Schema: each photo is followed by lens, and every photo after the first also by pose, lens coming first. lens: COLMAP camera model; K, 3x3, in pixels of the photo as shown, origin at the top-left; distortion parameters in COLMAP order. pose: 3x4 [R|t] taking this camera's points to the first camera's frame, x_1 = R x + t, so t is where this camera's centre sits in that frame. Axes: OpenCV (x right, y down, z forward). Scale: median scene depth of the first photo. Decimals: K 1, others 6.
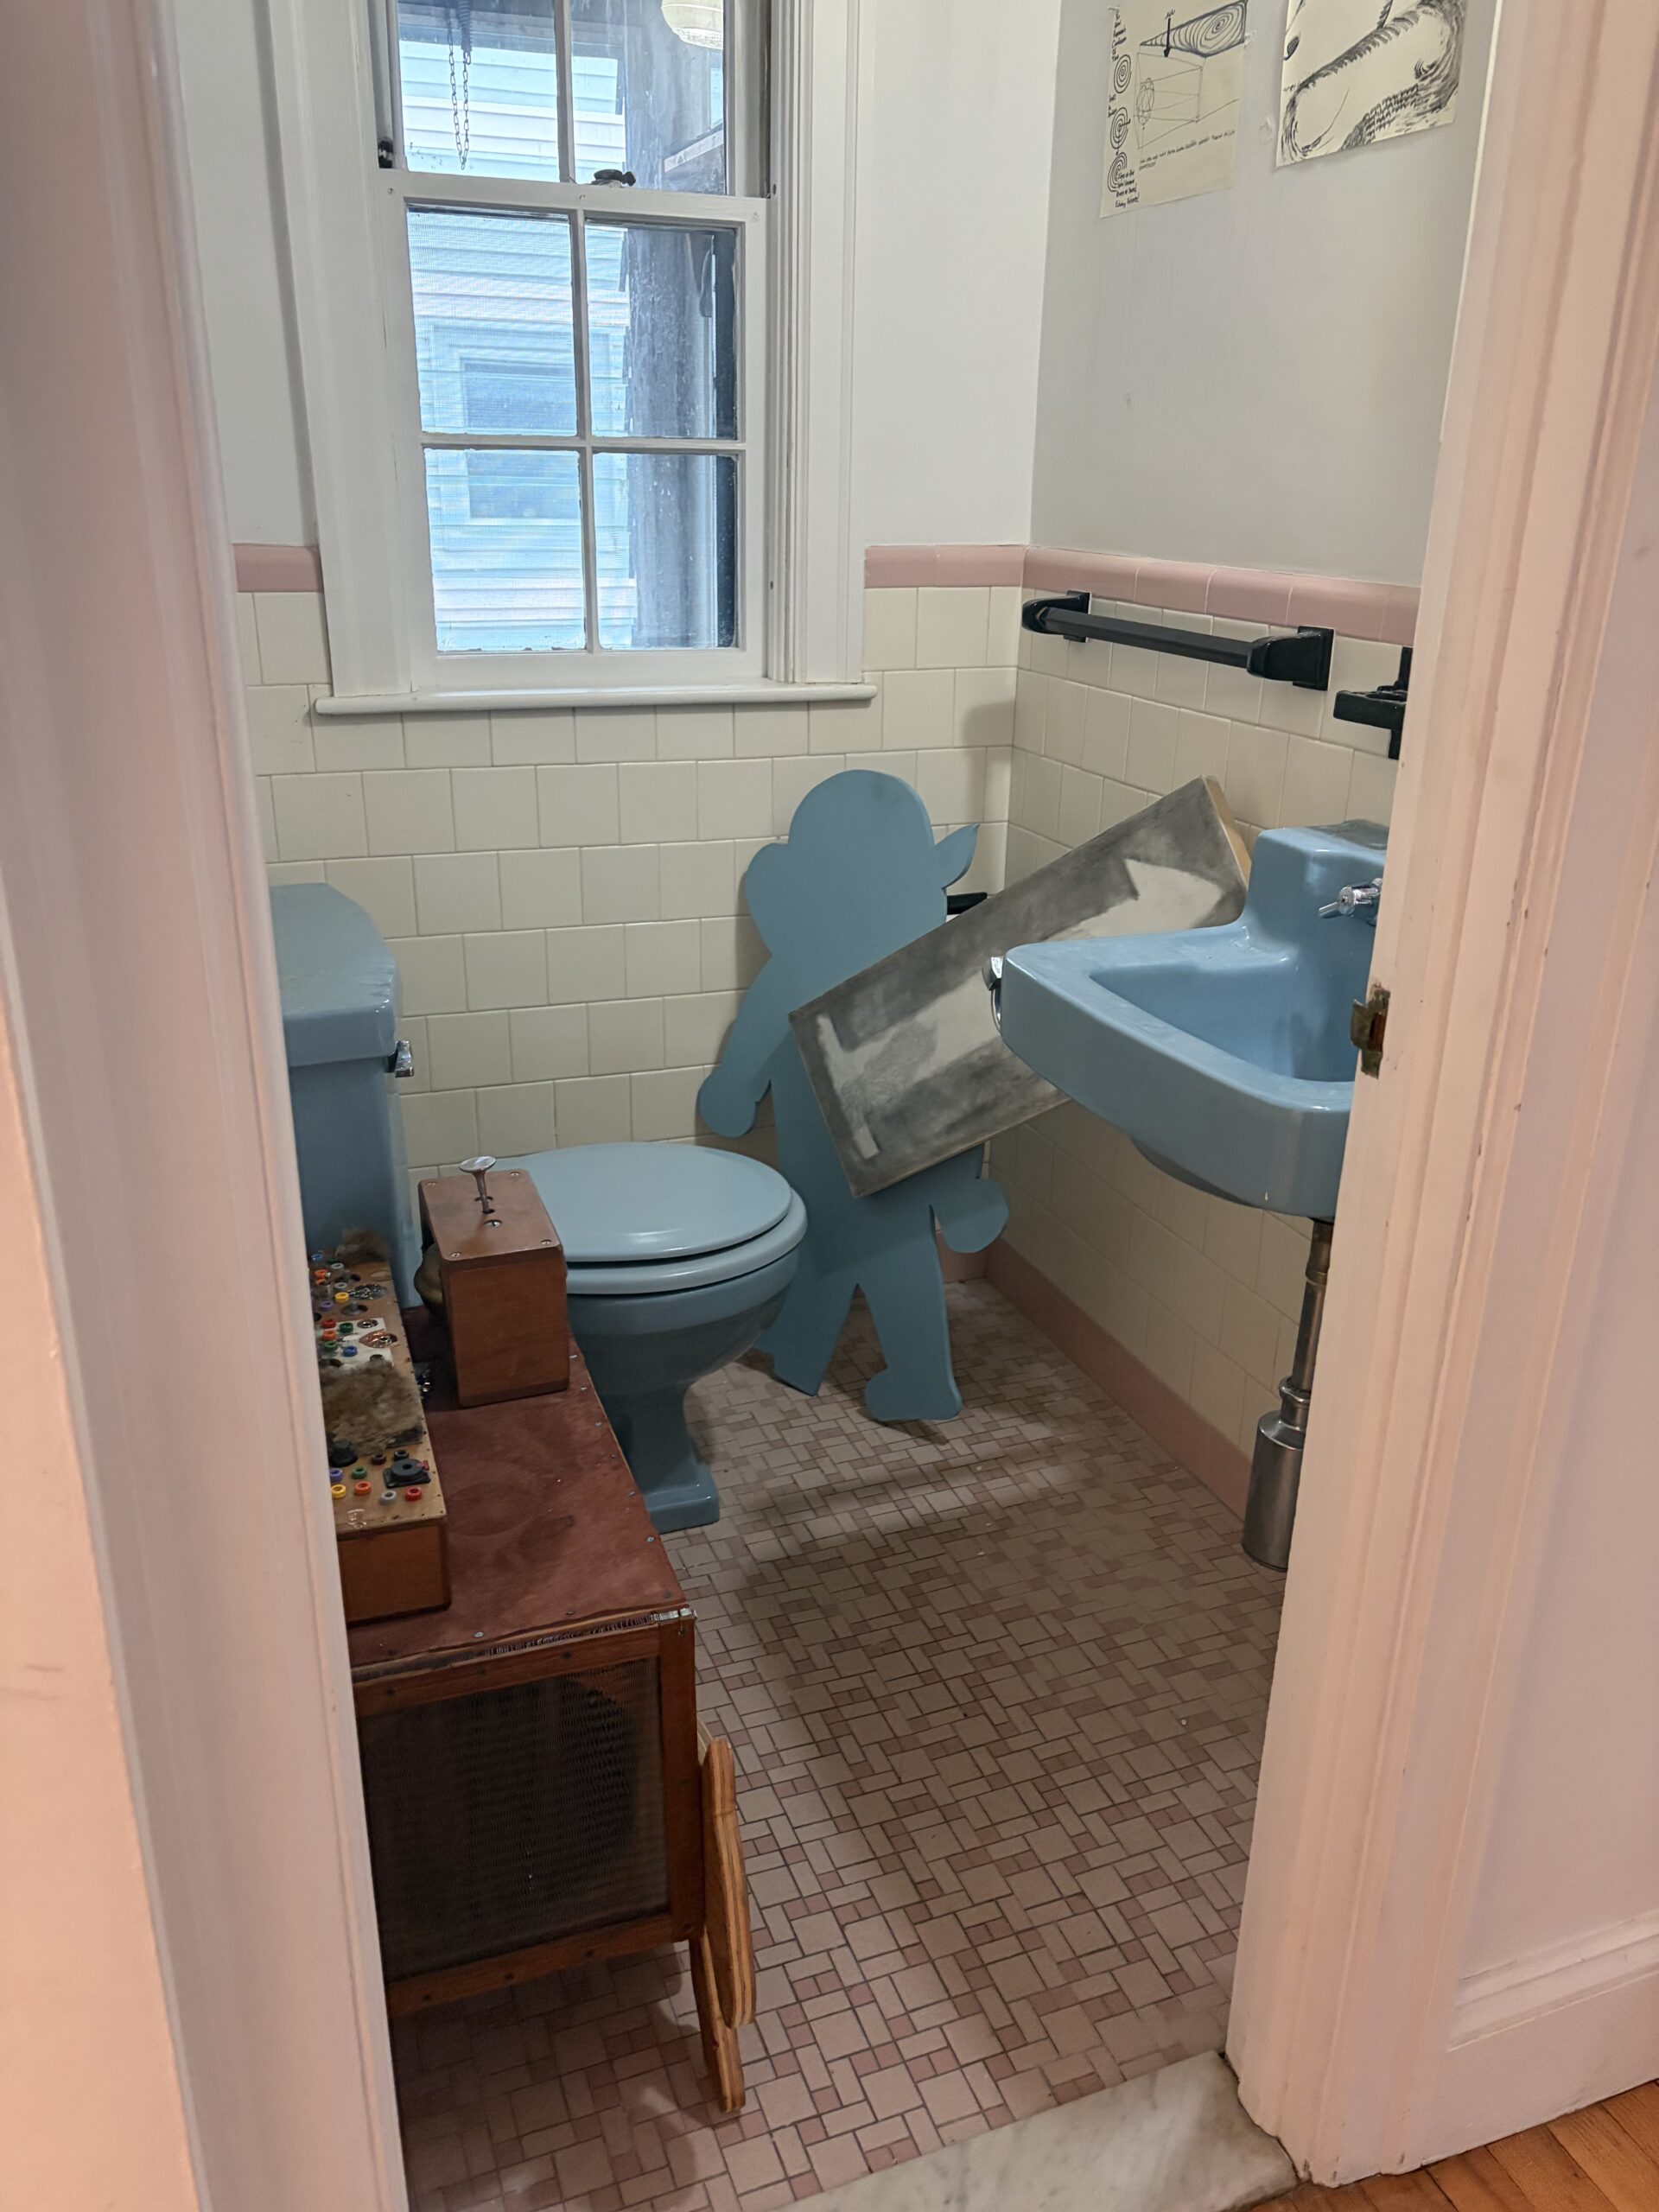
lens RADIAL K [[1744.4, 0, 835.6], [0, 1744.4, 1098.9], [0, 0, 1]] dist [0.038490, -0.021593]
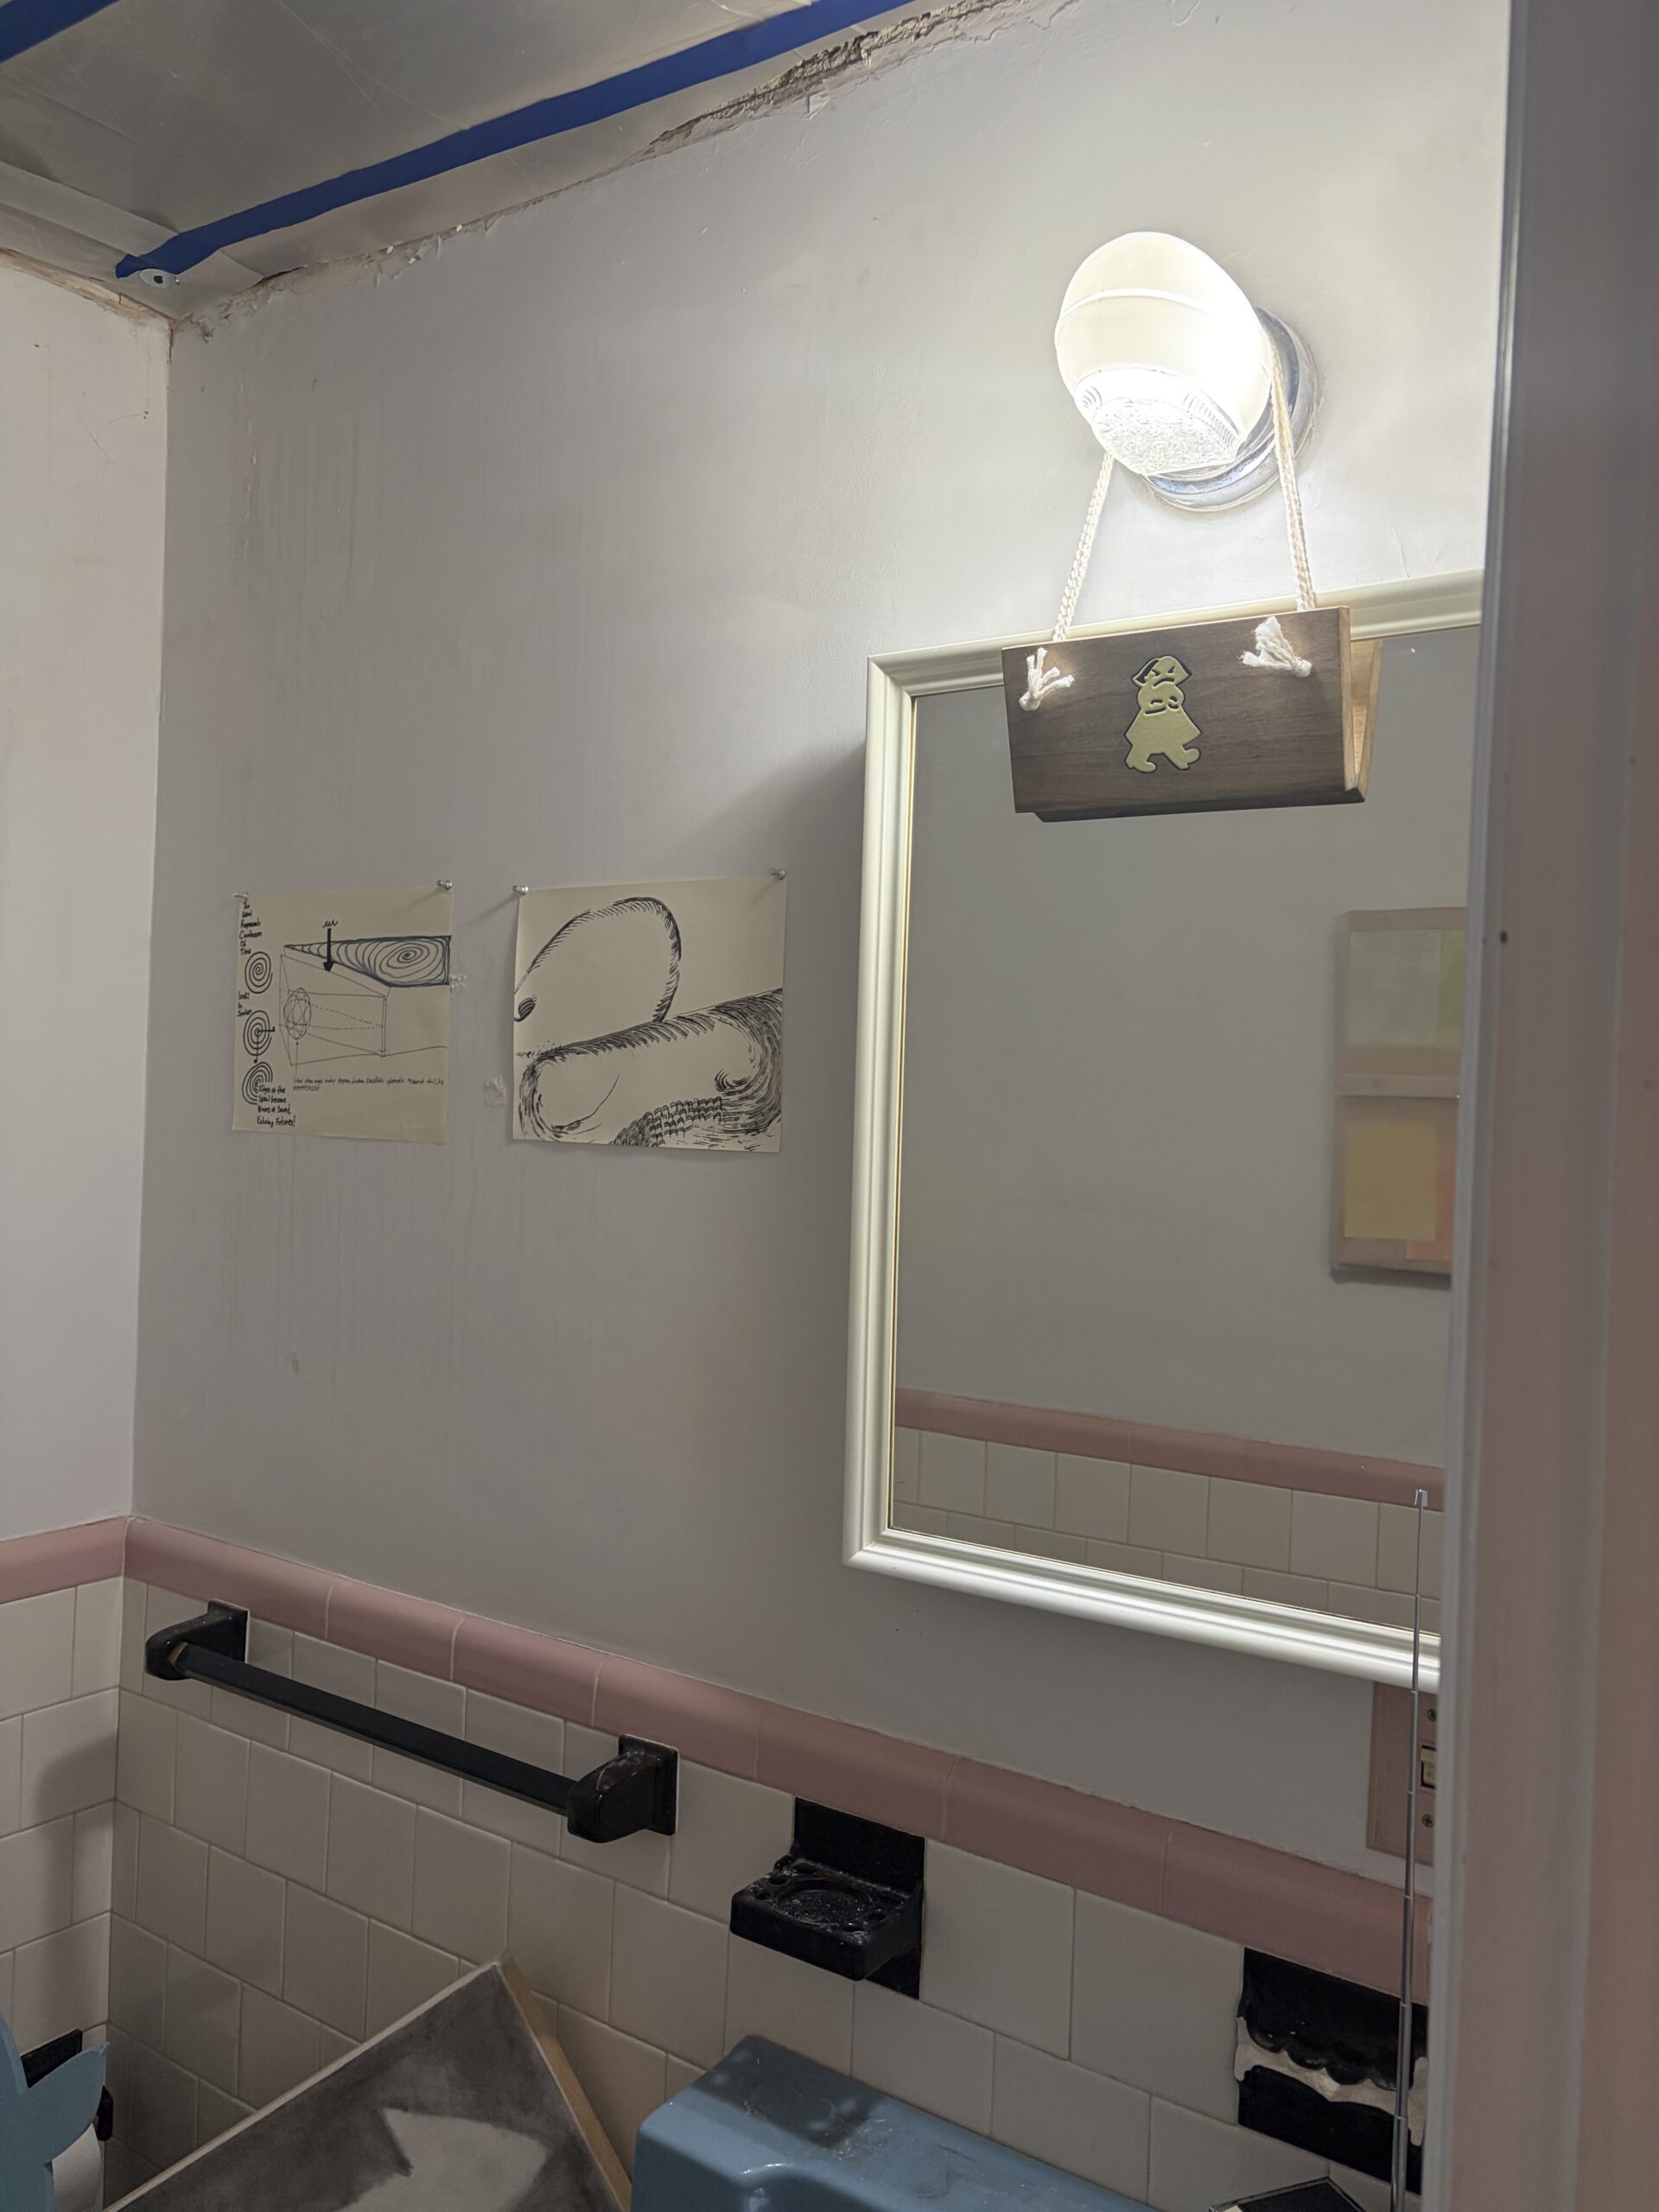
lens RADIAL K [[1744.4, 0, 824.5], [0, 1744.4, 1104.2], [0, 0, 1]] dist [0.038490, -0.021593]
pose [[0.836713, -0.003000, 0.547633, -0.055169], [0.171237, 0.951277, -0.256418, -0.306619], [-0.520181, 0.308324, 0.796460, 0.294404]]
